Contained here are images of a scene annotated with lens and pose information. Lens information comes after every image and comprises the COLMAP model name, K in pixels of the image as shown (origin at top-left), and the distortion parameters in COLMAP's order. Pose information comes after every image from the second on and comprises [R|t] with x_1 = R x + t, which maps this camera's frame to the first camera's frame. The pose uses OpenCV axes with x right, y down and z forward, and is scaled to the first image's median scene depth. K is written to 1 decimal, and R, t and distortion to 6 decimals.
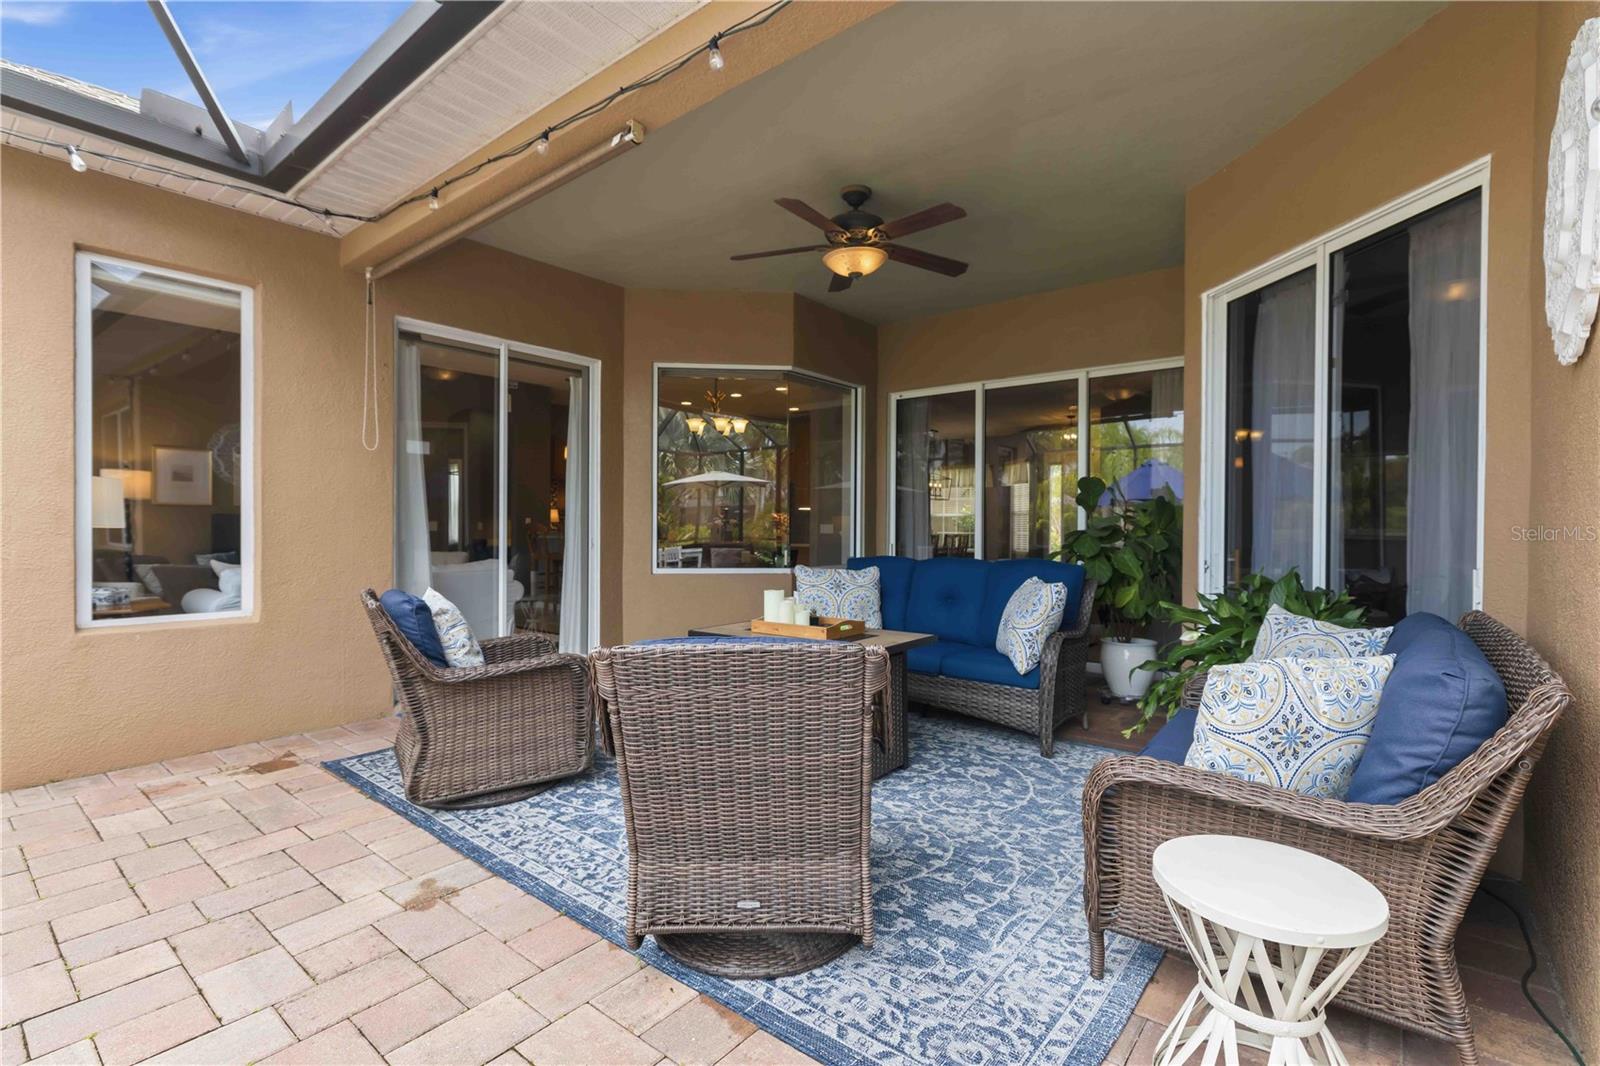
lens RADIAL K [[723.8, 0, 793.4], [0, 723.8, 528.0], [0, 0, 1]] dist [-0.003061, -0.000264]
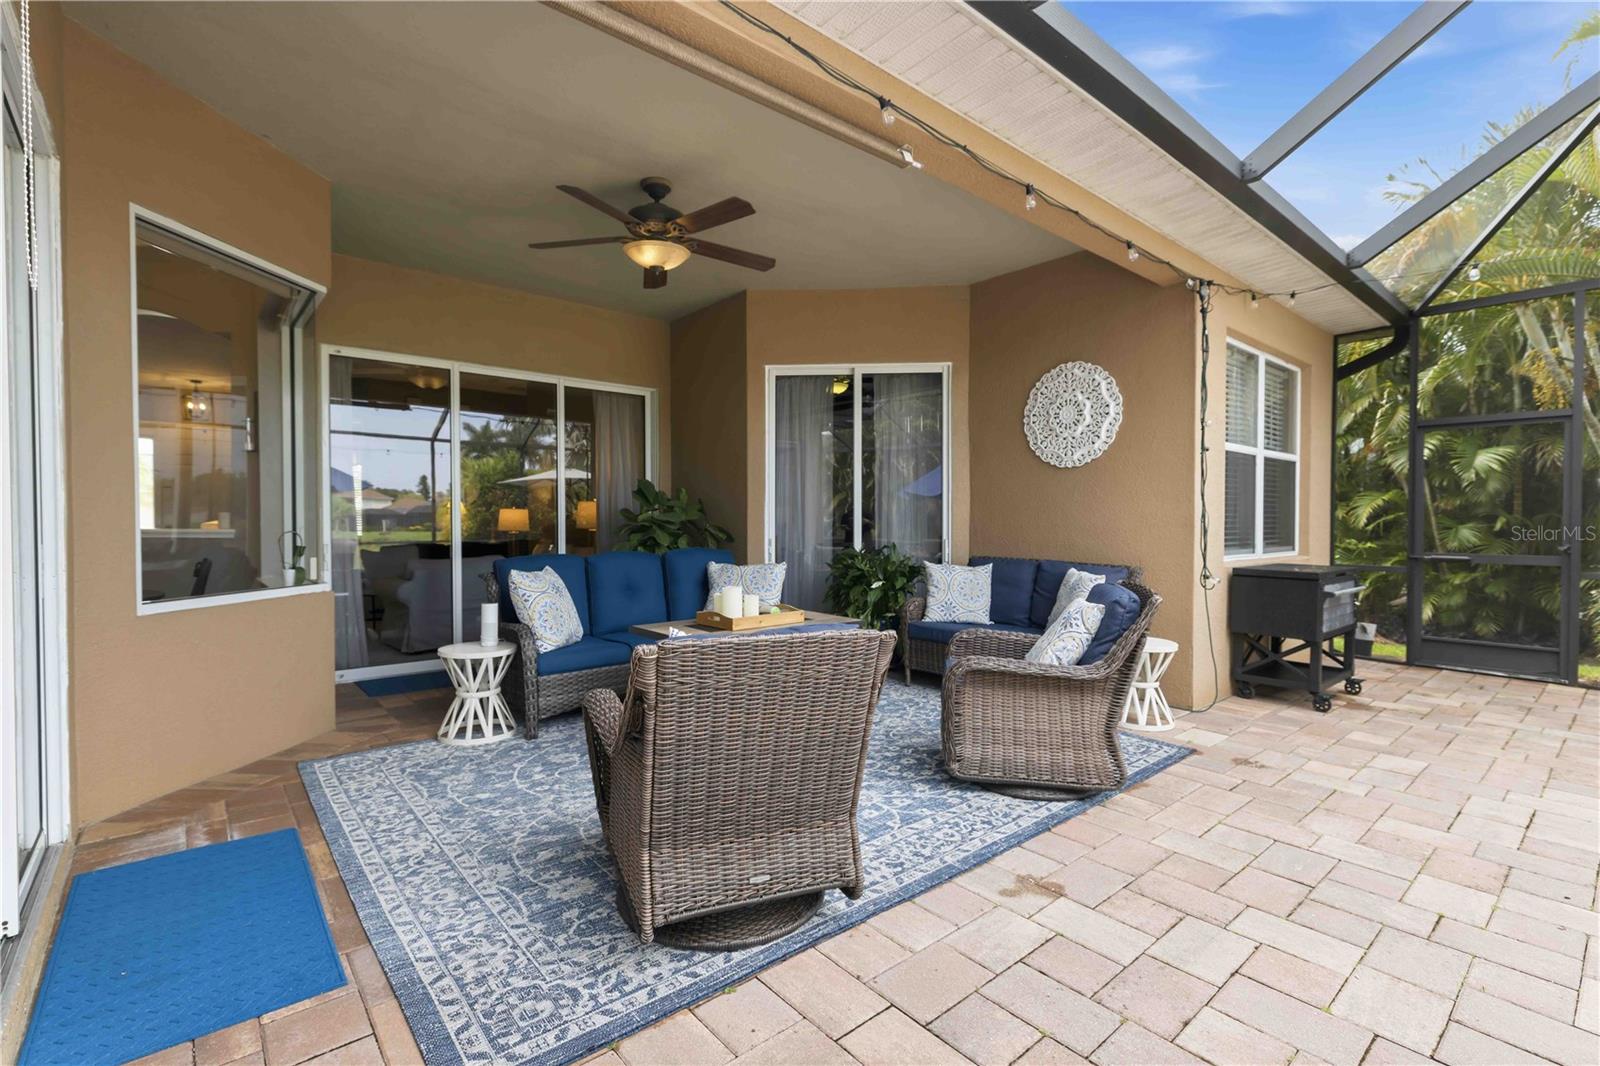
lens RADIAL K [[723.8, 0, 793.6], [0, 723.8, 534.3], [0, 0, 1]] dist [-0.003061, -0.000264]
pose [[0.189052, -0.022171, 0.981717, -1.399588], [0.000795, 0.999748, 0.022425, -0.014814], [-0.981967, -0.003459, 0.189022, 1.022201]]
